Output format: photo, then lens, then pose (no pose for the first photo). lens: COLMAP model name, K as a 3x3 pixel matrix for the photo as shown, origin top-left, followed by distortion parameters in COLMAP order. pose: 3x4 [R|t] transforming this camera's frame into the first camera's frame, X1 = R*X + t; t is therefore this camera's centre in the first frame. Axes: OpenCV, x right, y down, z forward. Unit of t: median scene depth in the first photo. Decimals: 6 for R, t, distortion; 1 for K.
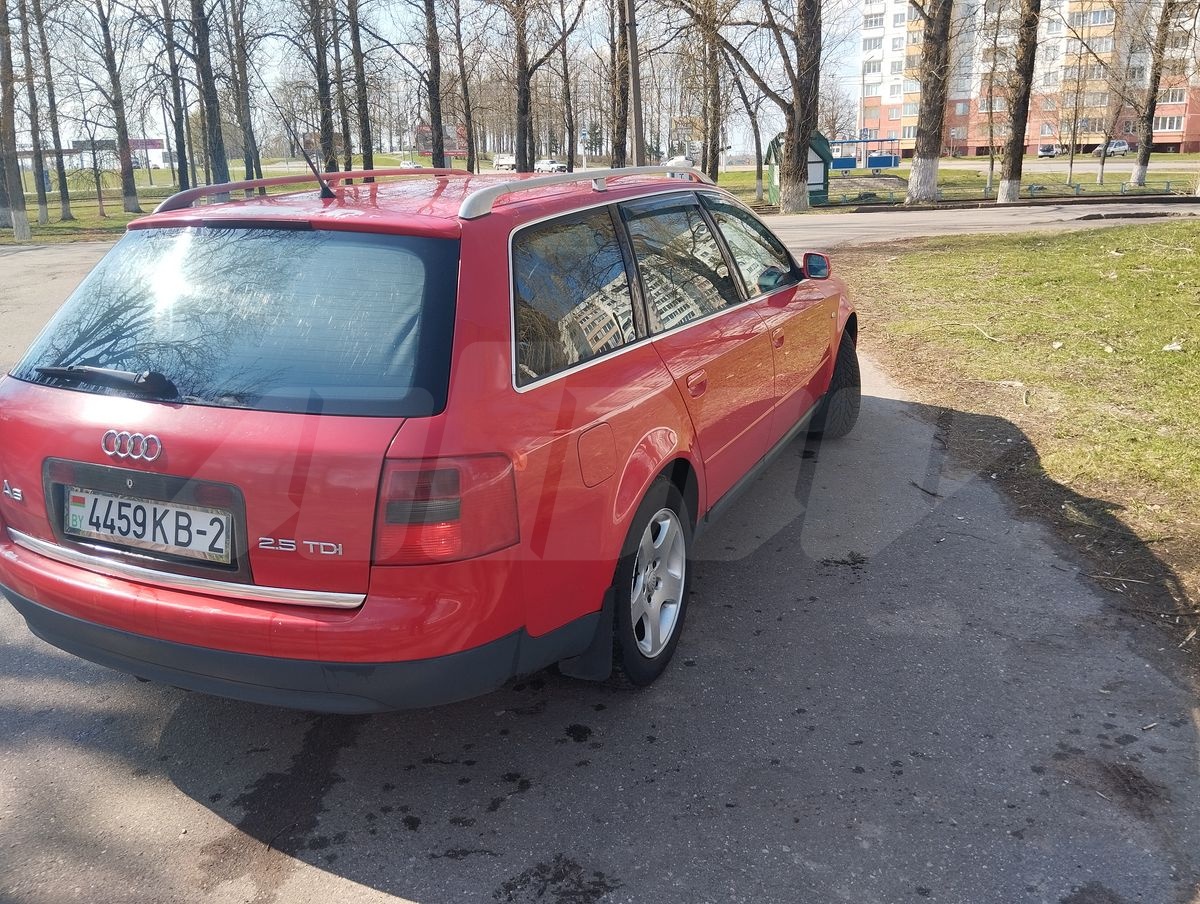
lens RADIAL K [[1004.4, 0, 600.0], [0, 1004.4, 452.0], [0, 0, 1]] dist [0.089209, -0.178413]
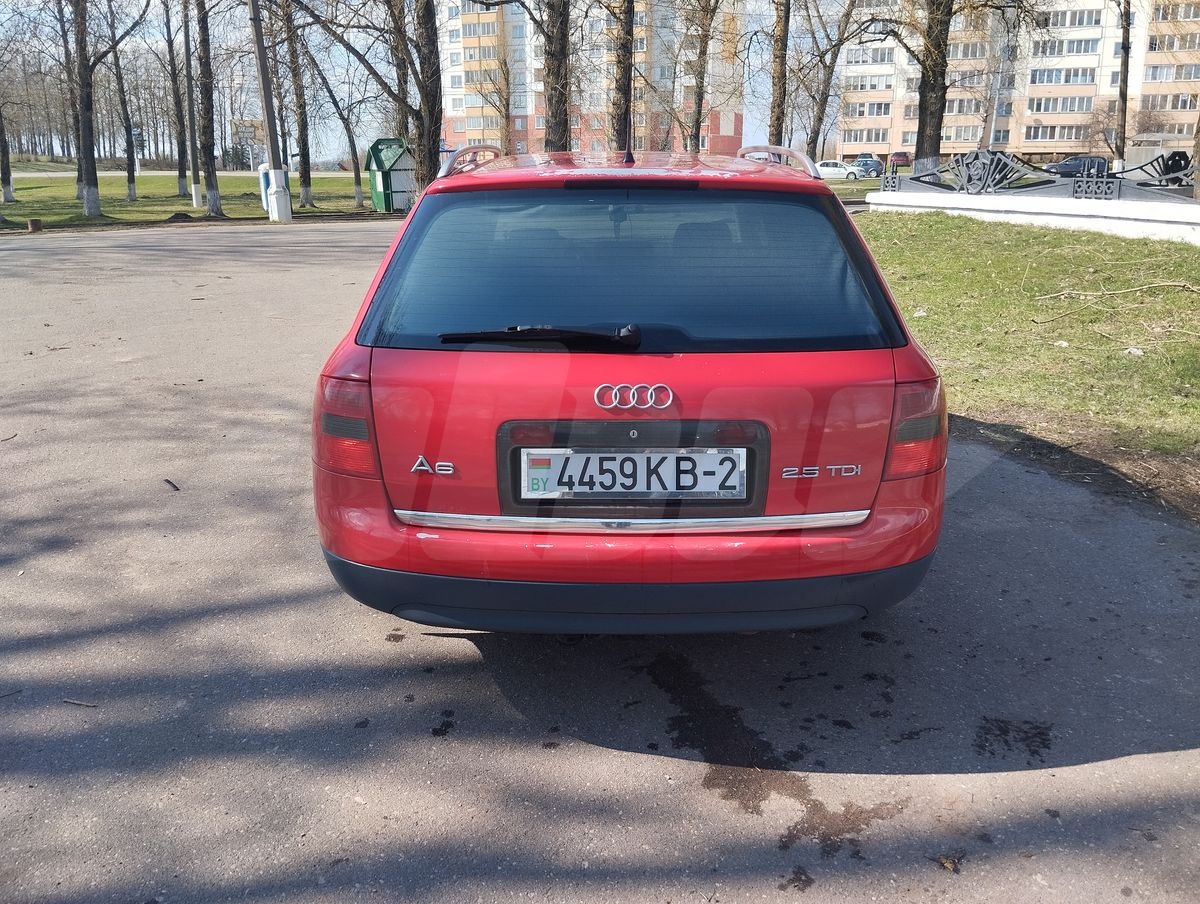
lens RADIAL K [[1004.4, 0, 600.0], [0, 1004.4, 452.0], [0, 0, 1]] dist [0.089209, -0.178413]
pose [[0.909805, -0.095245, 0.403959, -0.866868], [0.099114, 0.995011, 0.011376, 0.032684], [-0.403027, 0.029688, 0.914706, 0.090469]]
